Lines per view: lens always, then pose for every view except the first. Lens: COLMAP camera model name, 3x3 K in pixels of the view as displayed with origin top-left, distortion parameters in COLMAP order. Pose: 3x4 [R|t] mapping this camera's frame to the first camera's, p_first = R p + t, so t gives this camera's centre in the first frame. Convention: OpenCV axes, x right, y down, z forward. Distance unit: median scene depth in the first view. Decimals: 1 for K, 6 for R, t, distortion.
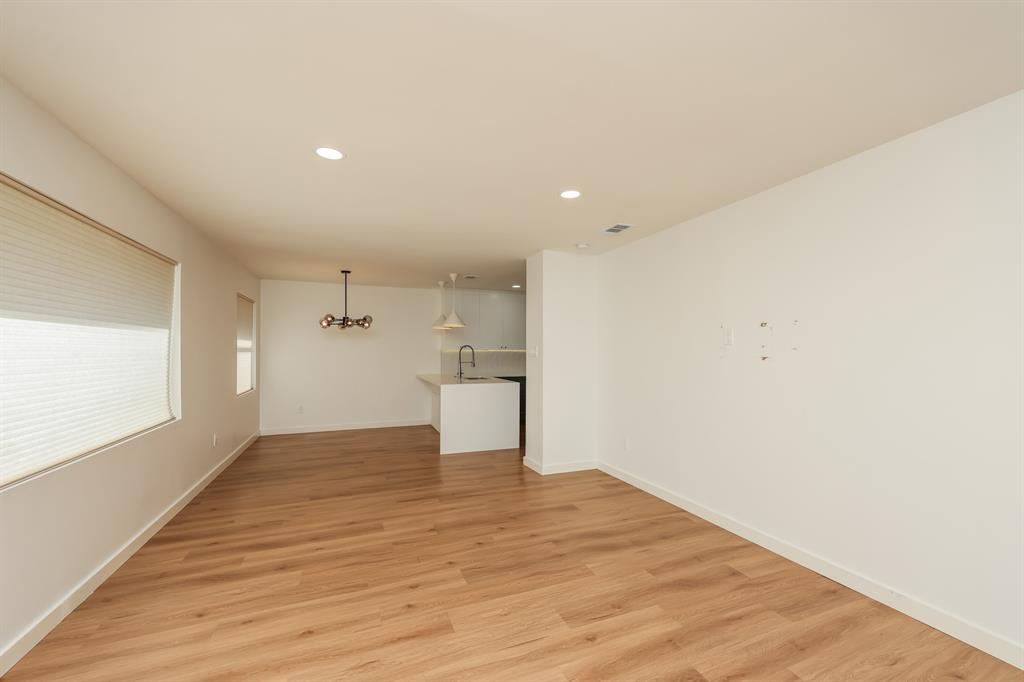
lens RADIAL K [[410.7, 0, 516.9], [0, 410.7, 347.0], [0, 0, 1]] dist [0.007340, -0.000401]
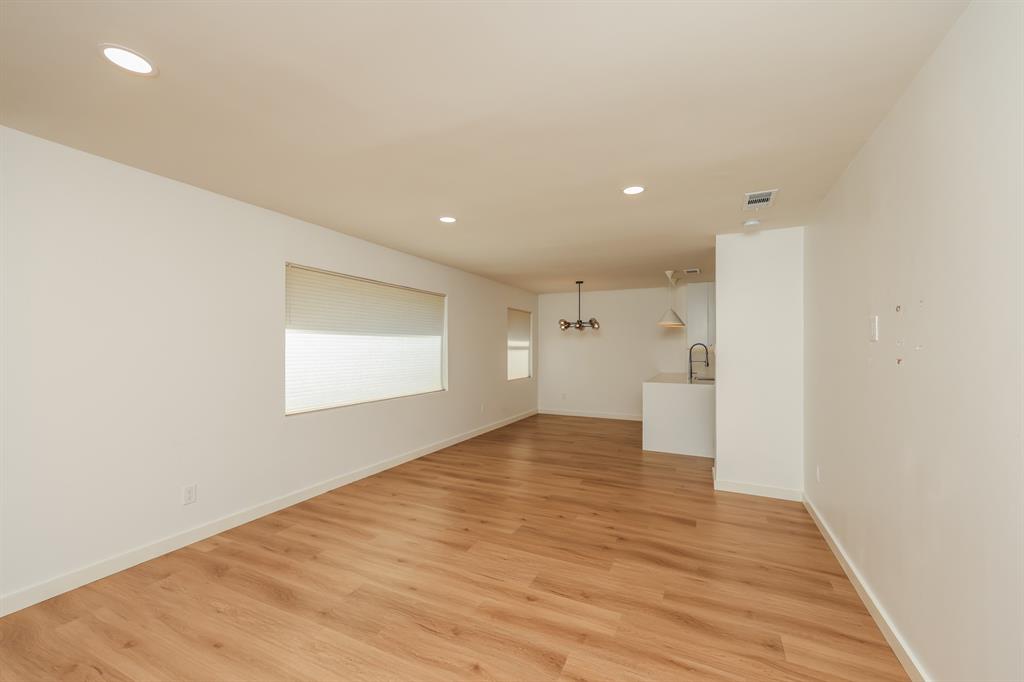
lens RADIAL K [[410.7, 0, 512.5], [0, 410.7, 343.9], [0, 0, 1]] dist [0.007340, -0.000401]
pose [[0.671860, -0.007862, -0.740636, 0.563146], [0.006049, 0.999969, -0.005128, 0.000027], [0.740653, -0.001035, 0.671887, 0.105932]]
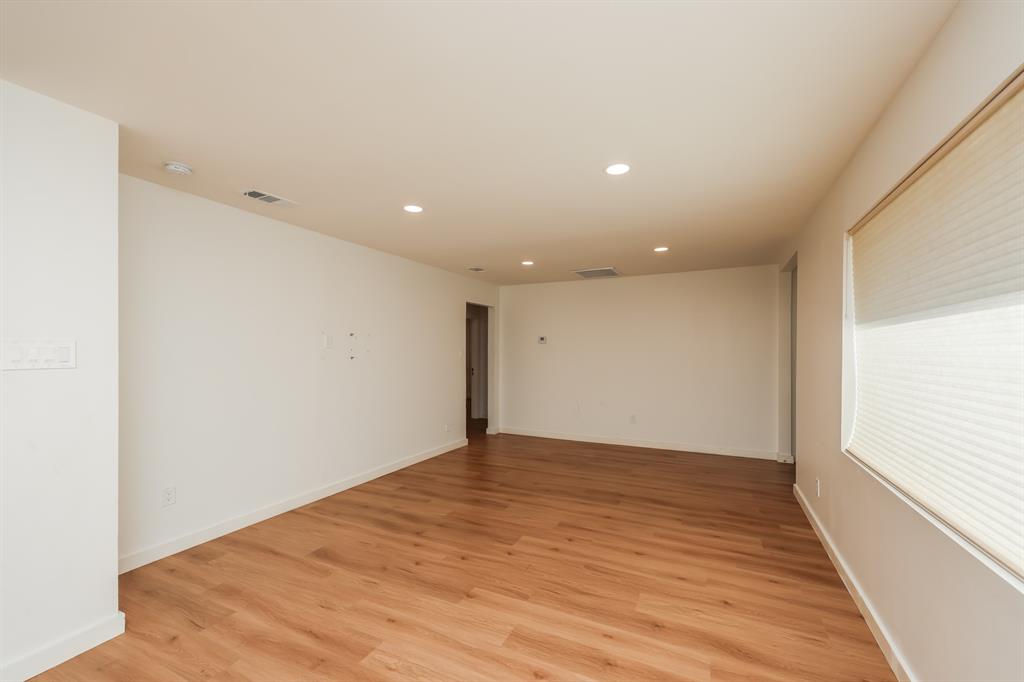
lens RADIAL K [[410.7, 0, 514.1], [0, 410.7, 347.7], [0, 0, 1]] dist [0.007340, -0.000401]
pose [[-0.667223, 0.007216, 0.744823, -0.728983], [-0.007905, 0.999828, -0.016768, 0.008894], [-0.744816, -0.017076, -0.667052, 1.294477]]
